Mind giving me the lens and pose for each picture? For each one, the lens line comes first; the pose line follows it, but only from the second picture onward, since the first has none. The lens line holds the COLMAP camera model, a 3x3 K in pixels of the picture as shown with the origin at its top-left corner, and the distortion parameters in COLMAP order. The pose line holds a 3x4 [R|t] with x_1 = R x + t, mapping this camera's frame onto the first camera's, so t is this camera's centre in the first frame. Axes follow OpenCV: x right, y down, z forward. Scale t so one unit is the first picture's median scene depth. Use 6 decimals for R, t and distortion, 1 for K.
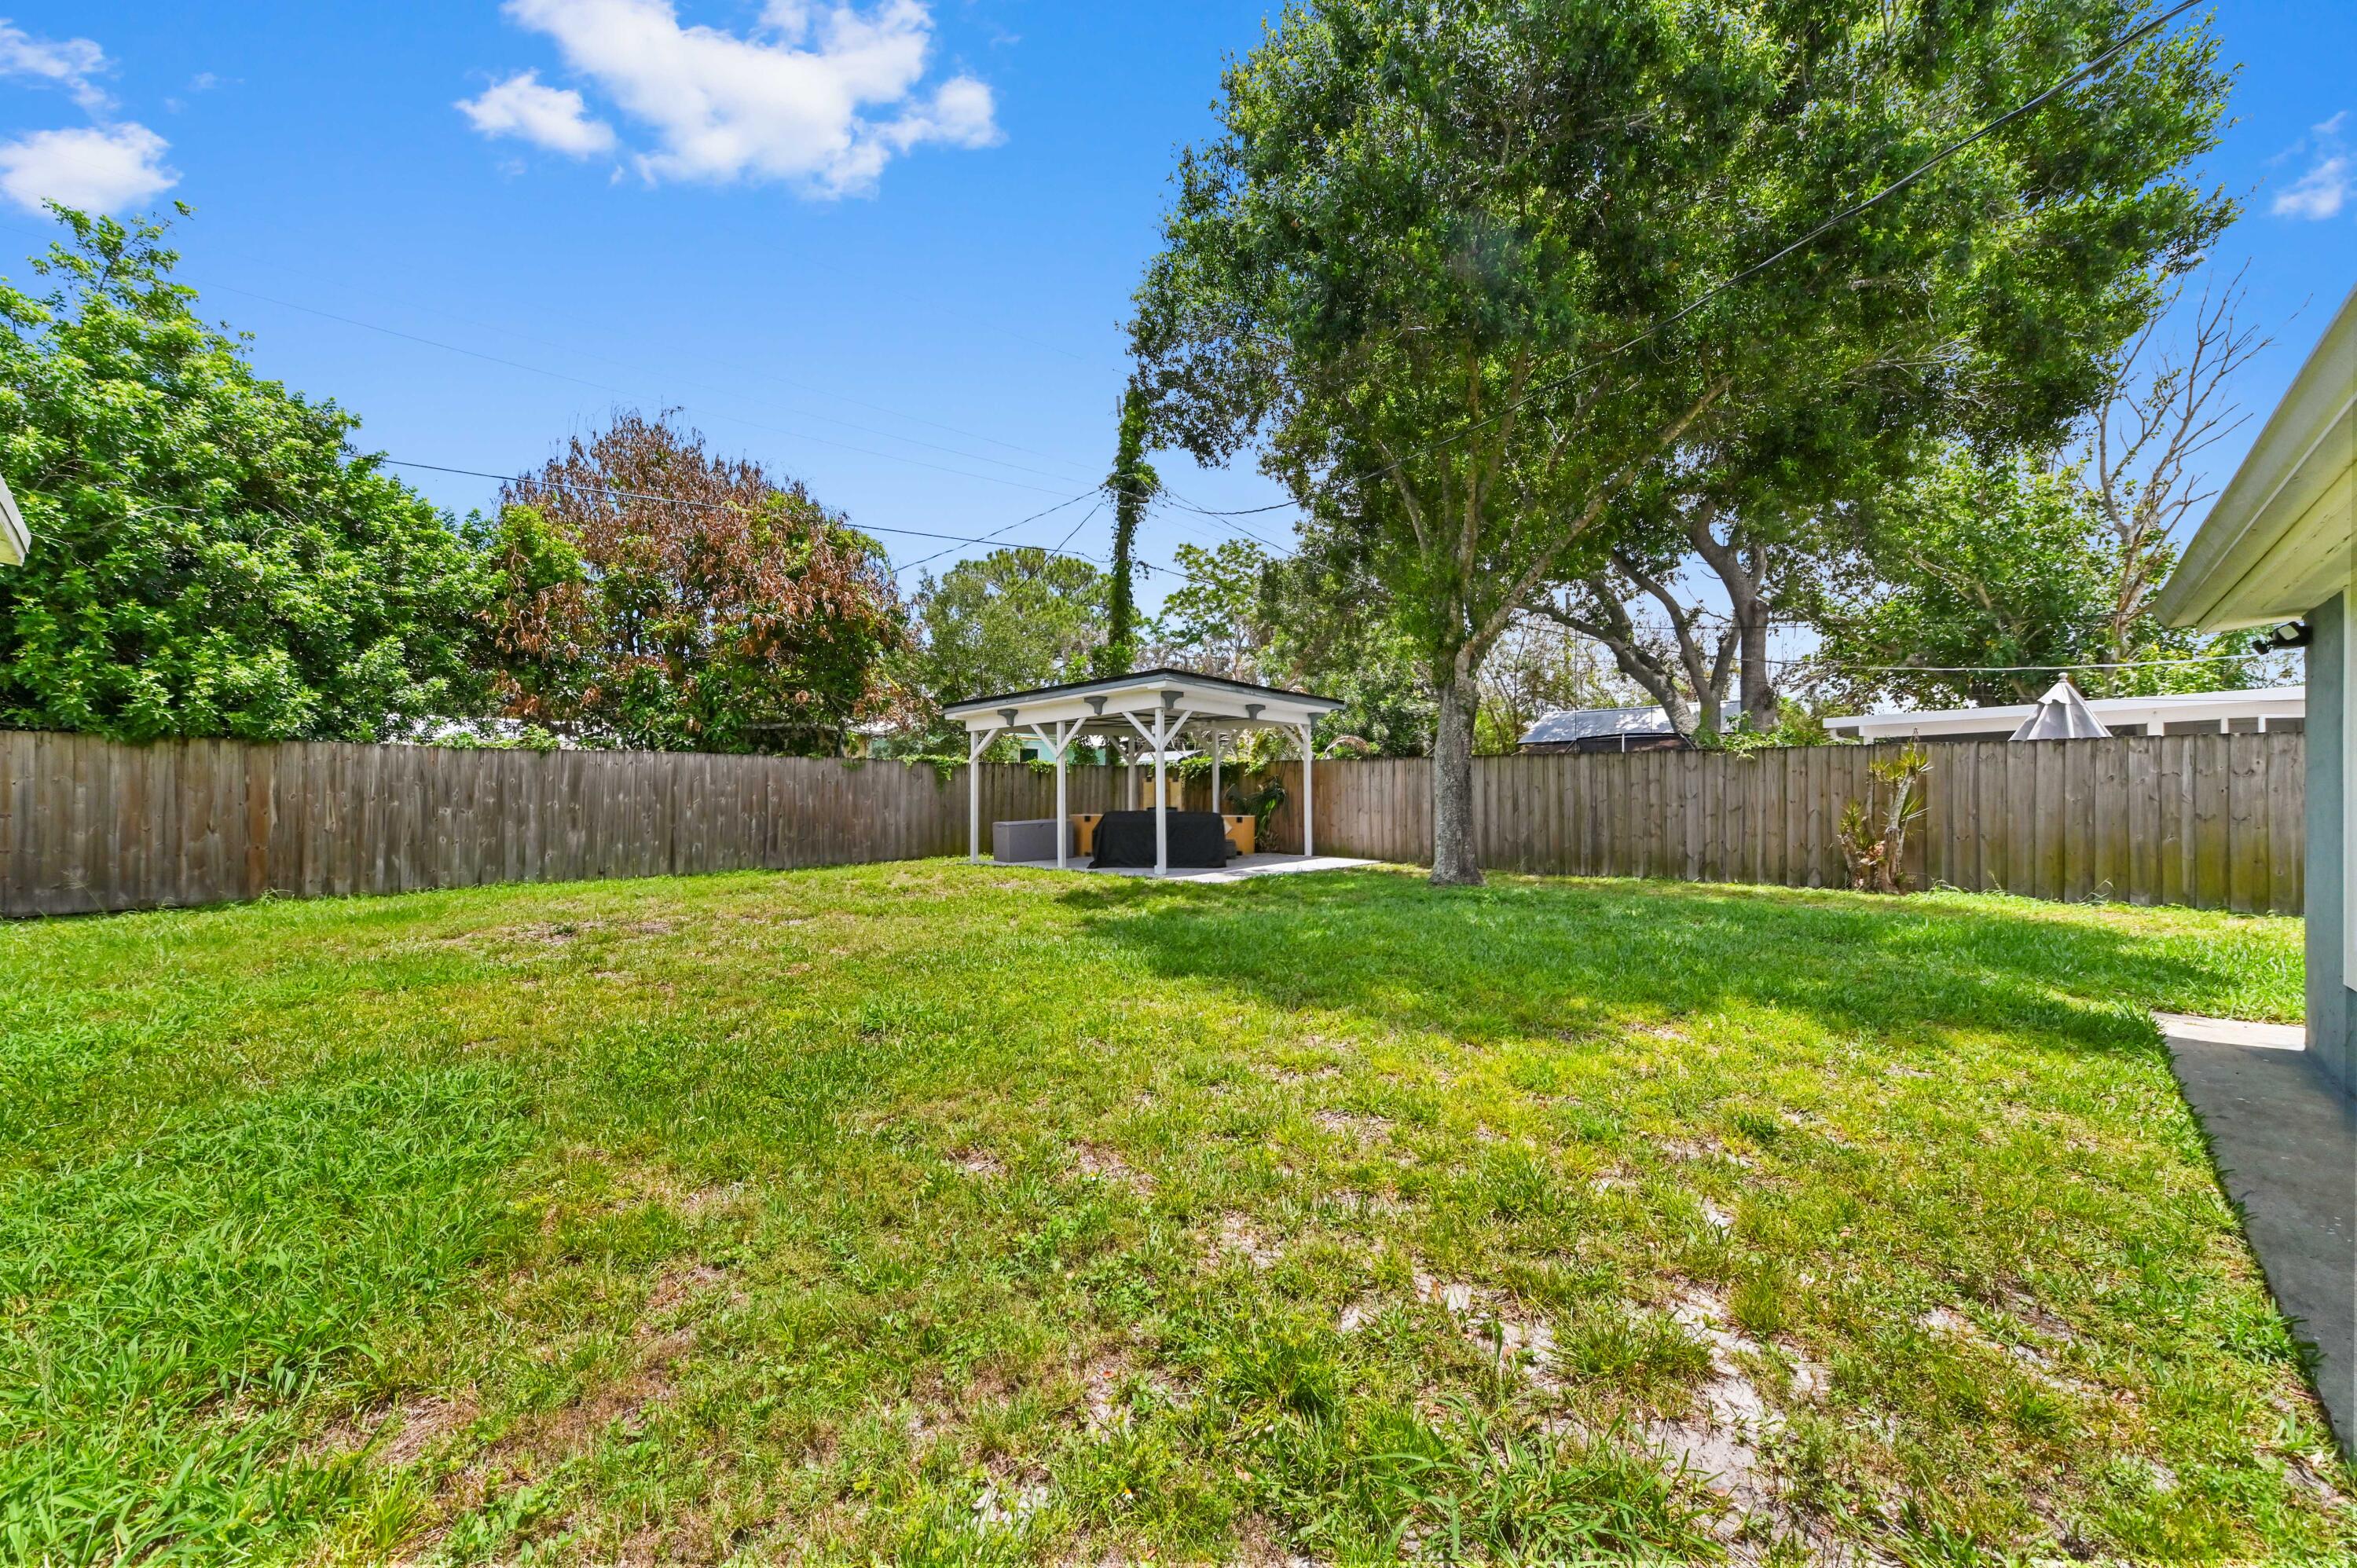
lens RADIAL K [[920.6, 0, 1152.2], [0, 920.6, 774.8], [0, 0, 1]] dist [0.018773, -0.000115]
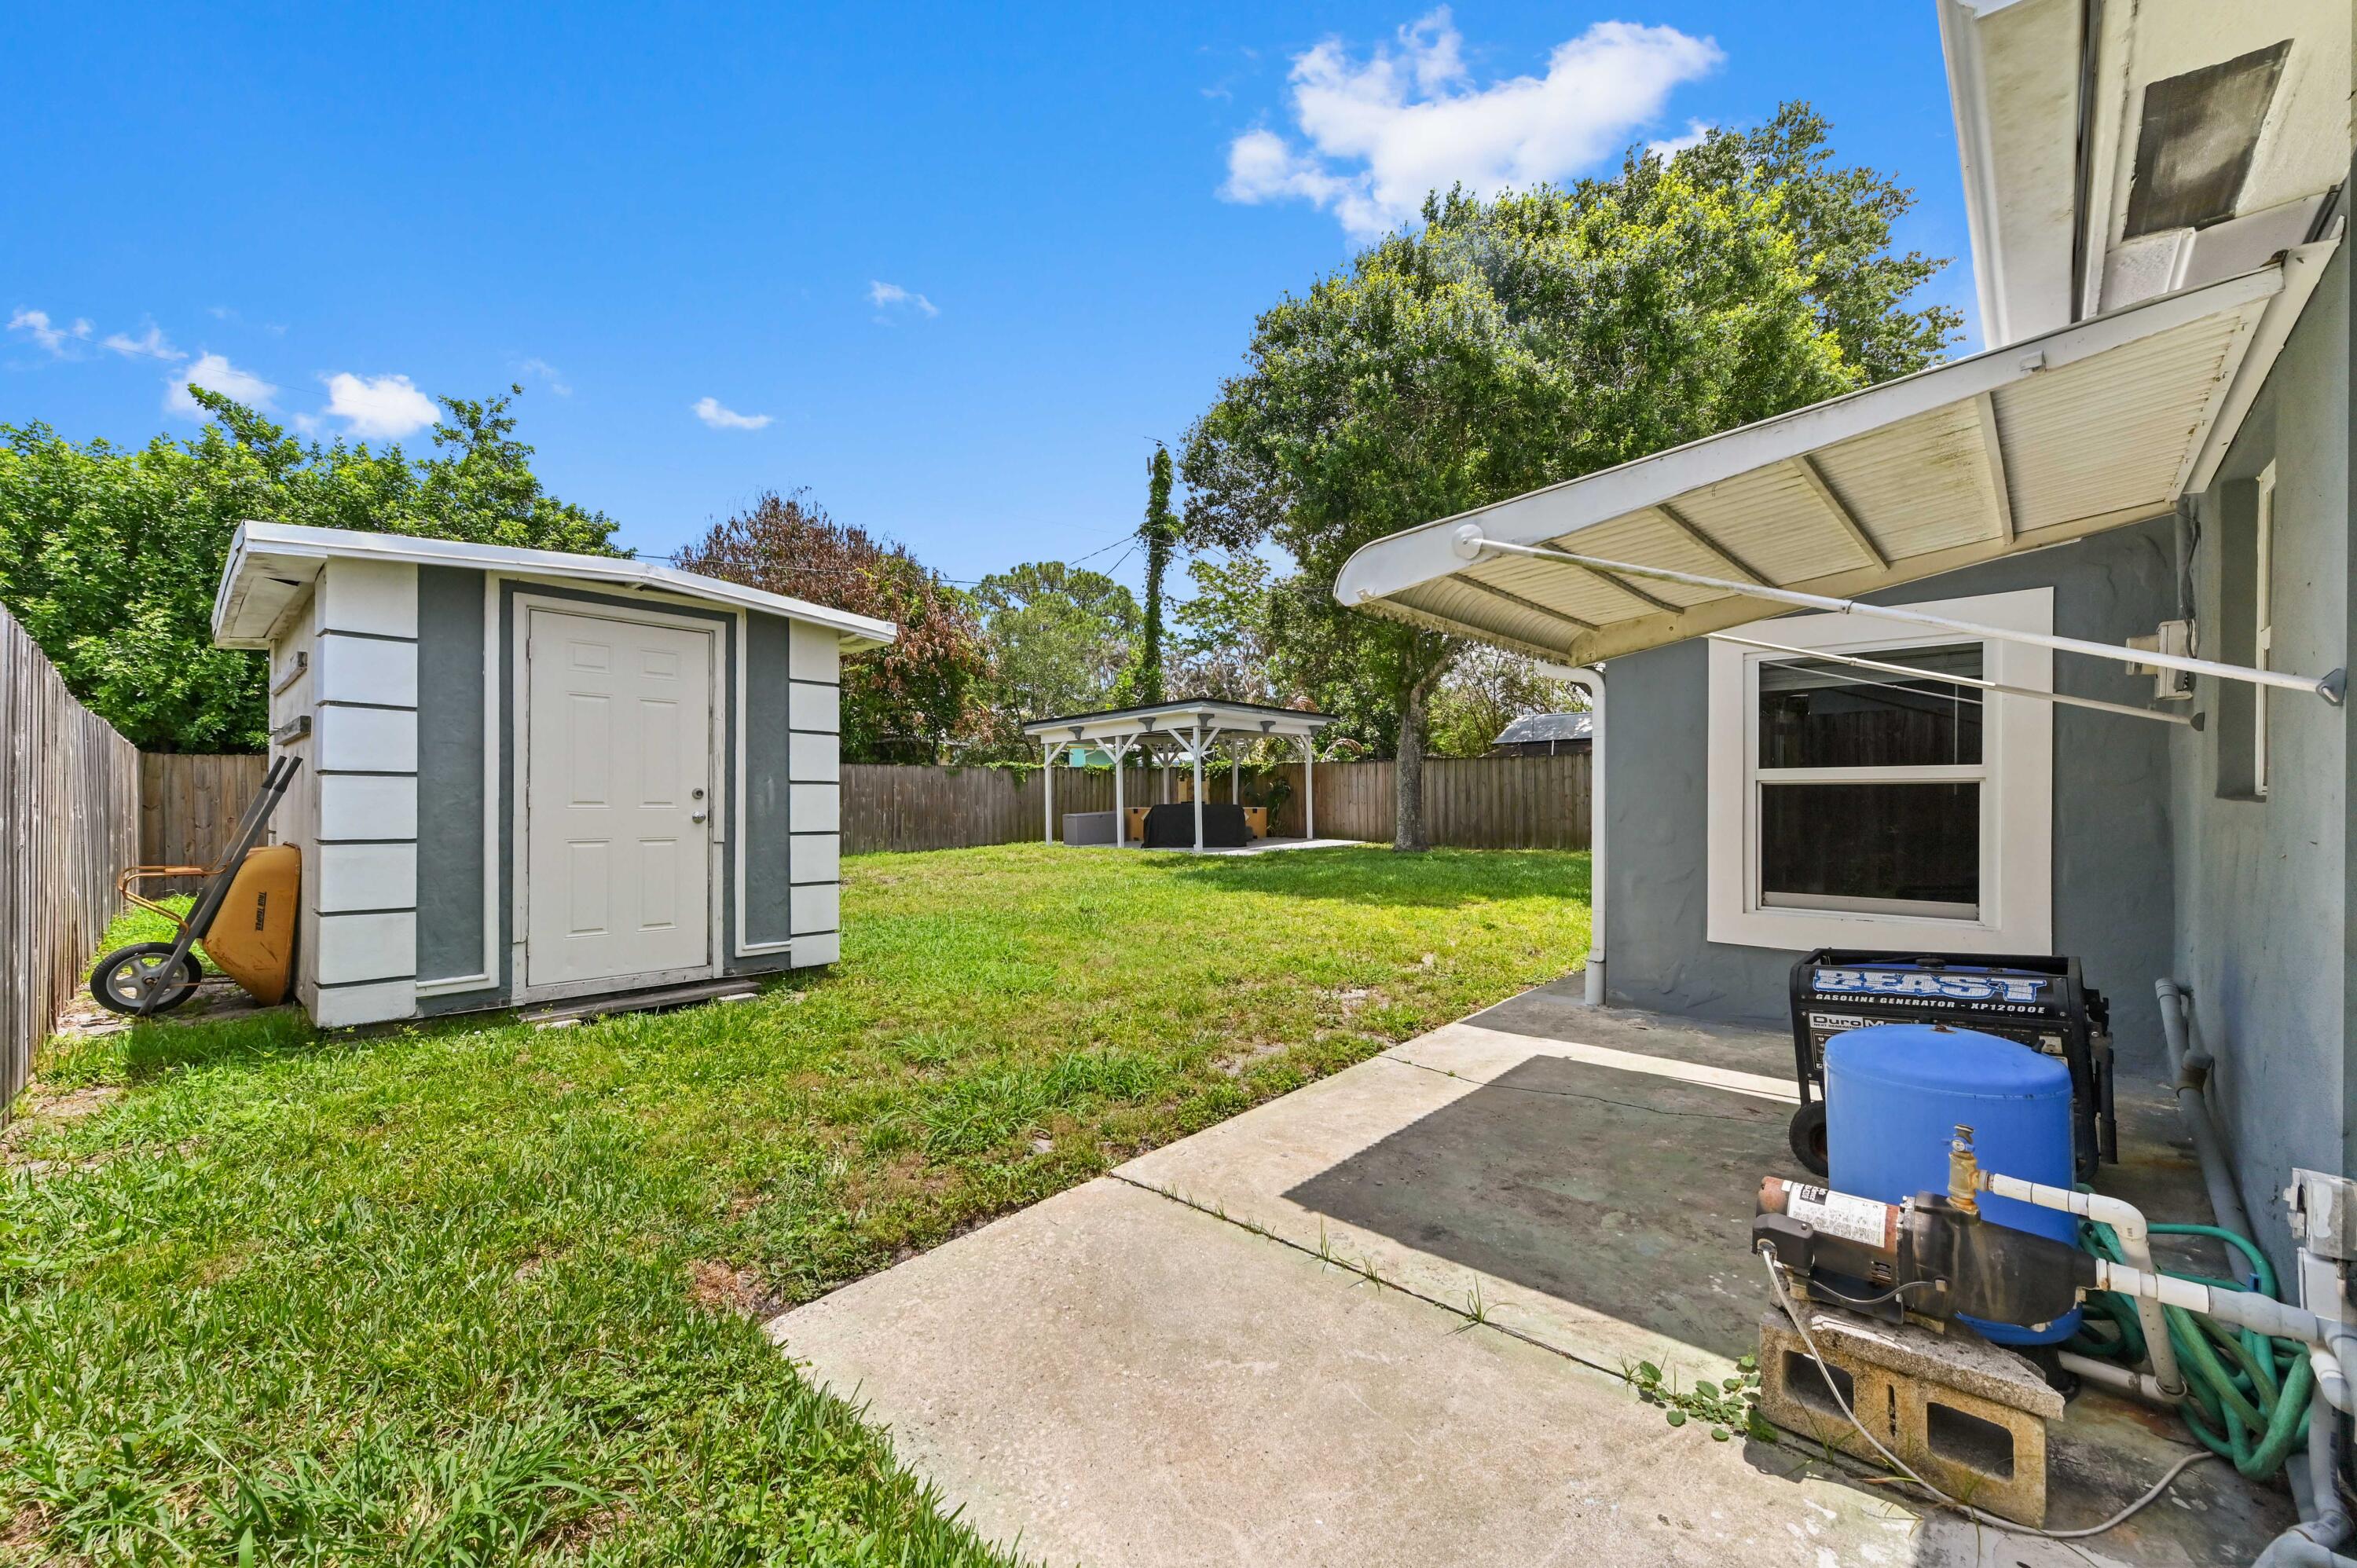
lens RADIAL K [[927.3, 0, 1176.5], [0, 927.3, 795.6], [0, 0, 1]] dist [0.013893, 0.000108]
pose [[0.999703, -0.011513, 0.021456, -0.041286], [0.010959, 0.999608, 0.025773, -0.006170], [-0.021745, -0.025530, 0.999438, -0.273033]]
